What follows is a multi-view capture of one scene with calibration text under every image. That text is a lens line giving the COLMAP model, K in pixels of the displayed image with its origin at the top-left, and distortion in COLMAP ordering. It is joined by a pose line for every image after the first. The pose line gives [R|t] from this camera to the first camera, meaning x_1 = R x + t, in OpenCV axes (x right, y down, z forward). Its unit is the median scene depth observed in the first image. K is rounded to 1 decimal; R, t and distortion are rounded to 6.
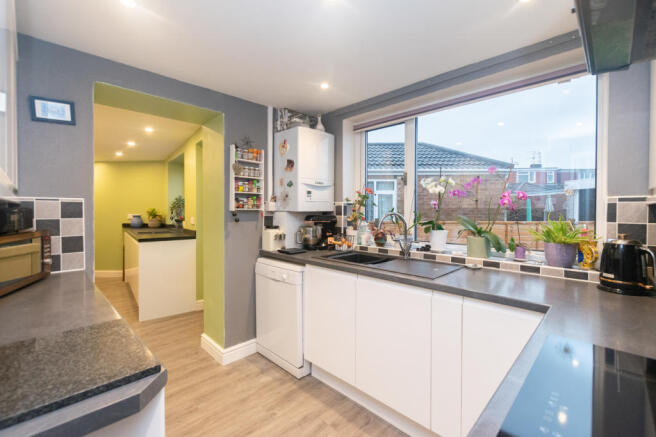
lens RADIAL K [[286.1, 0, 330.0], [0, 286.1, 216.7], [0, 0, 1]] dist [-0.003885, -0.000320]
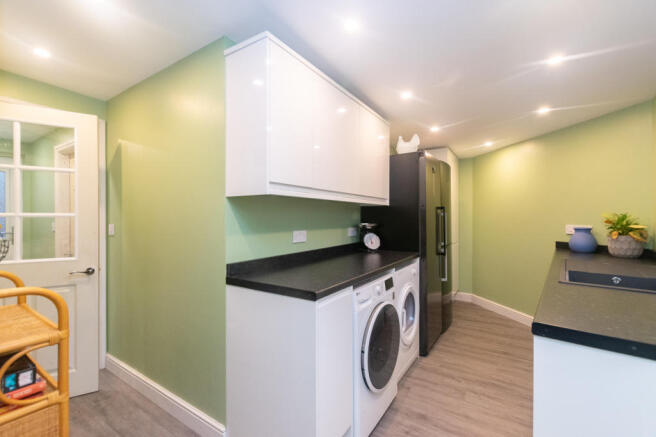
lens RADIAL K [[286.1, 0, 329.1], [0, 286.1, 219.0], [0, 0, 1]] dist [-0.003885, -0.000320]
pose [[0.197276, 0.002314, -0.980345, -0.276619], [-0.022161, 0.999752, -0.002099, -0.009803], [0.980097, 0.022139, 0.197279, 0.469994]]
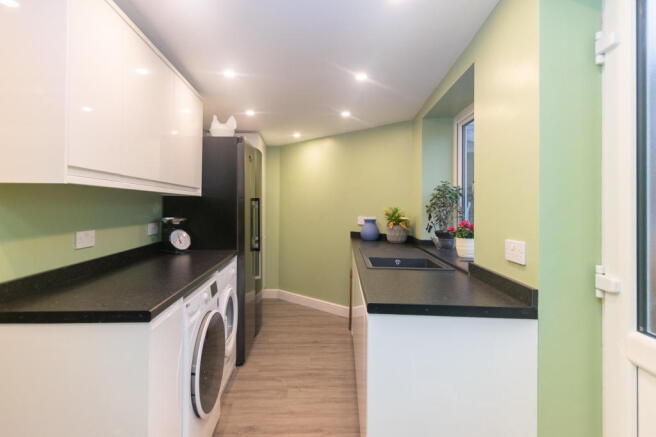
lens RADIAL K [[348.3, 0, 319.6], [0, 348.3, 204.8], [0, 0, 1]] dist [0.001036, 0.000351]
pose [[0.734898, 0.001077, -0.678177, -0.272597], [-0.022031, 0.999509, -0.022287, -0.016822], [0.677820, 0.031320, 0.734561, 0.410454]]
